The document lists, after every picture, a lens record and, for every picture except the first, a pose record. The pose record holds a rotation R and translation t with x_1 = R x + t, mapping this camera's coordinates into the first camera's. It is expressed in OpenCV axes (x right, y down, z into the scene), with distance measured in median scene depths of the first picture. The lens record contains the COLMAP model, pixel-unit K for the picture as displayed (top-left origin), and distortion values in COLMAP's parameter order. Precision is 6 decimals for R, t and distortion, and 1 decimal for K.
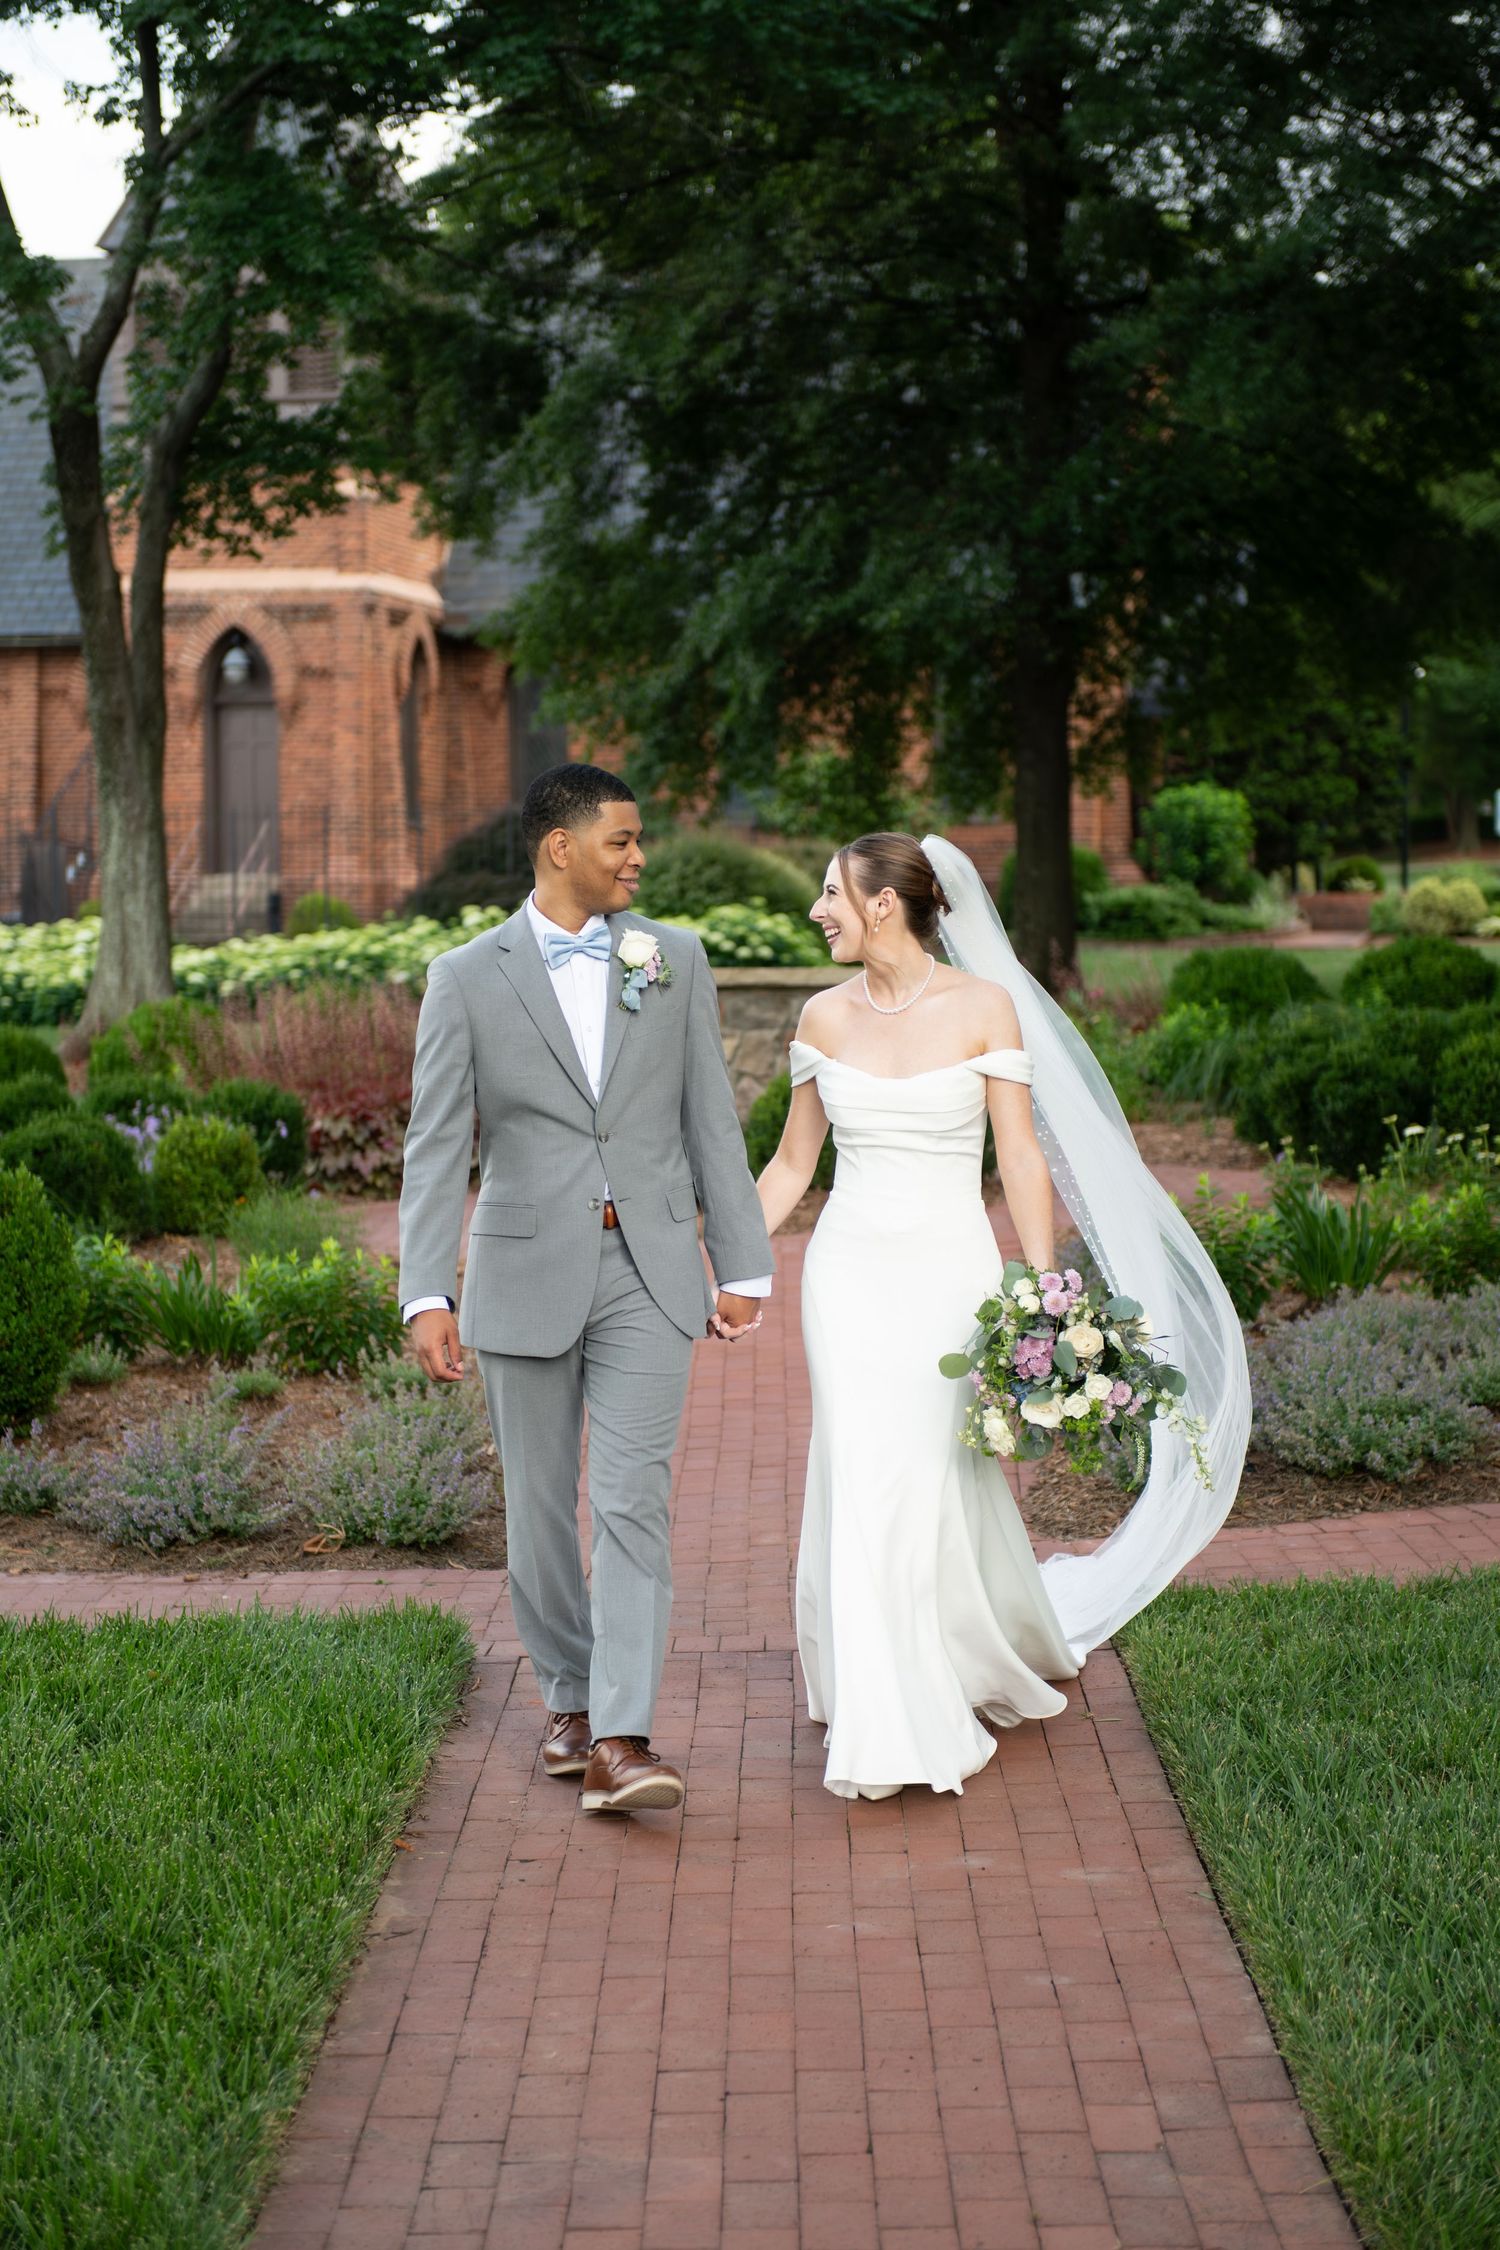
lens RADIAL K [[4066.5, 0, 746.6], [0, 4066.5, 1123.5], [0, 0, 1]] dist [-0.155174, 0.000000]
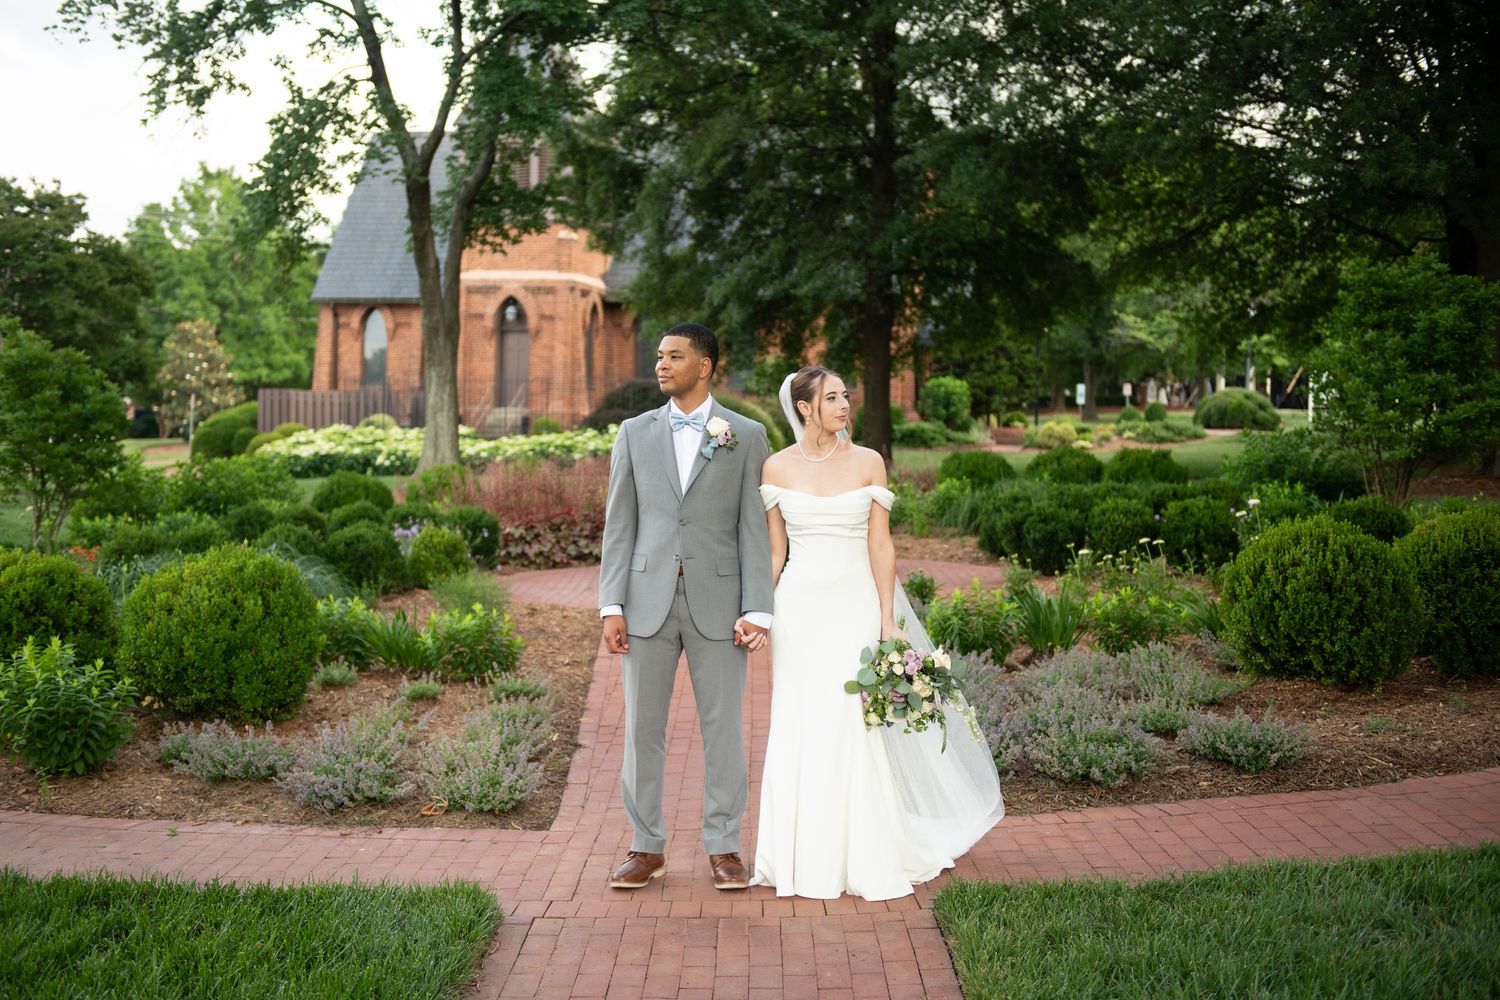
lens RADIAL K [[1768.8, 0, 751.1], [0, 1768.8, 503.0], [0, 0, 1]] dist [-0.237871, 0.000000]
pose [[0.999708, 0.023431, 0.005854, 0.004322], [-0.023362, 0.999660, -0.011584, -0.003770], [-0.006123, 0.011444, 0.999916, 0.100794]]
